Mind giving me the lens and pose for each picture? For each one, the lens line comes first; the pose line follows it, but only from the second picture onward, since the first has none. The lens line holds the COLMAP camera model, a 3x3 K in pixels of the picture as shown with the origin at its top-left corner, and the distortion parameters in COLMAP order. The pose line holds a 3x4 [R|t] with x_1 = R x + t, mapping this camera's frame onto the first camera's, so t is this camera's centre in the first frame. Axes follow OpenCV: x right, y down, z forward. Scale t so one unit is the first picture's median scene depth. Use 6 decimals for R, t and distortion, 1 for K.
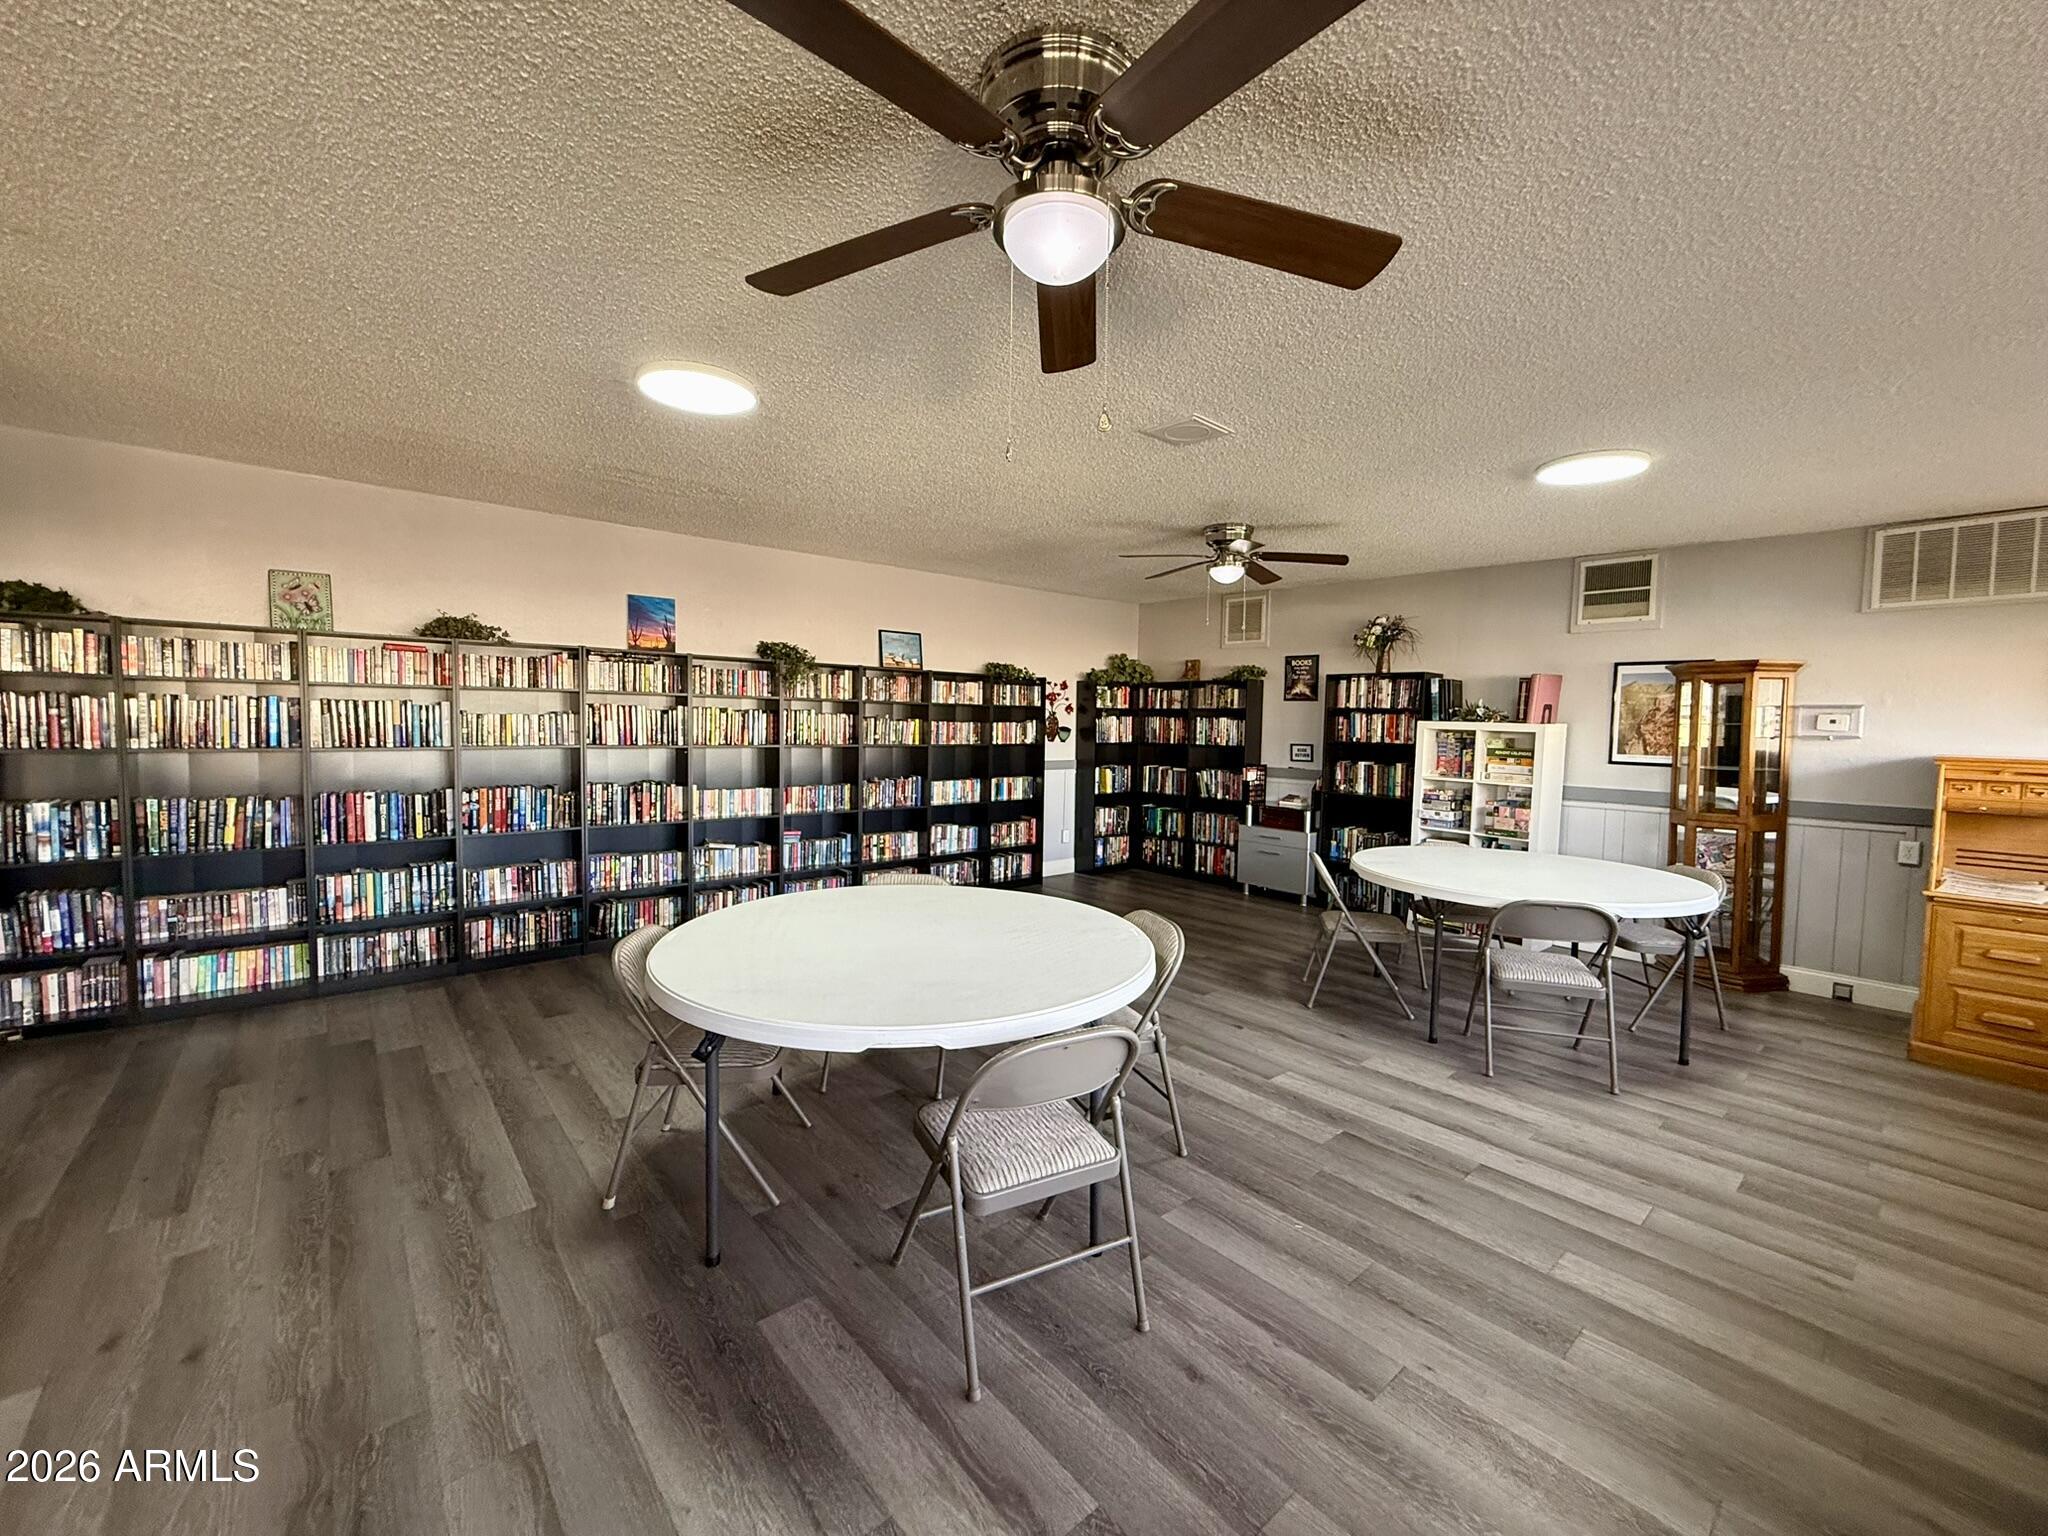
lens RADIAL K [[831.2, 0, 1035.2], [0, 831.2, 764.6], [0, 0, 1]] dist [-0.000100, -0.000156]
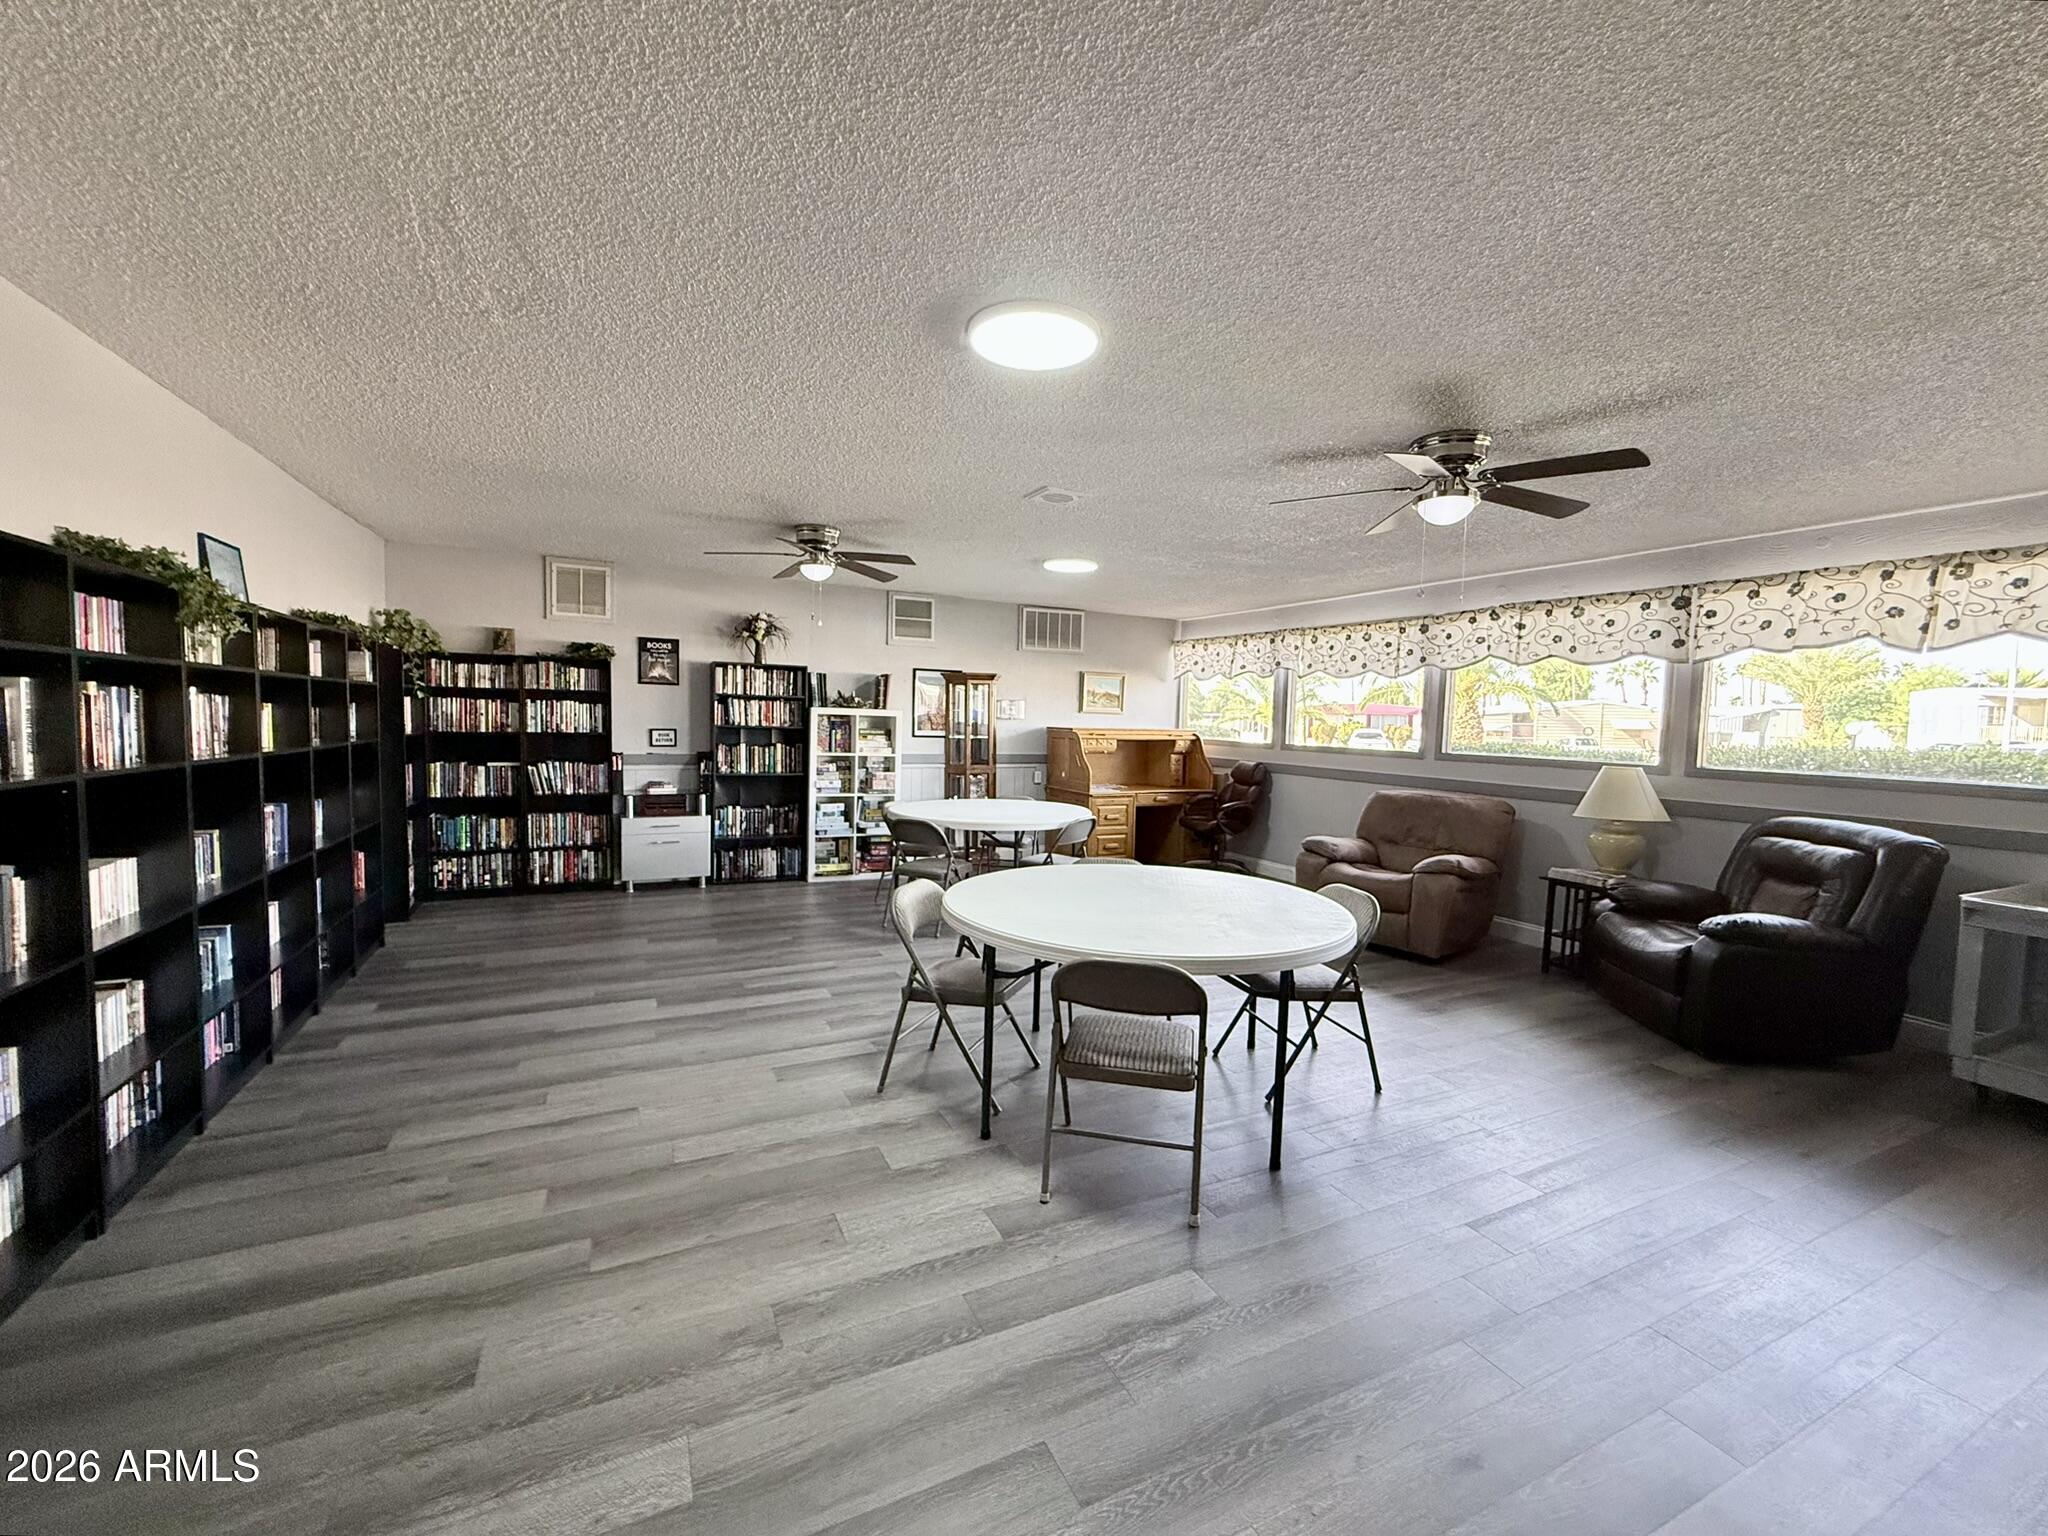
lens RADIAL K [[831.2, 0, 1035.2], [0, 831.2, 764.6], [0, 0, 1]] dist [-0.000100, -0.000156]
pose [[0.245016, -0.068274, 0.967112, -0.555904], [0.035593, 0.997478, 0.061400, -0.028799], [-0.968866, 0.019378, 0.246828, 0.350625]]
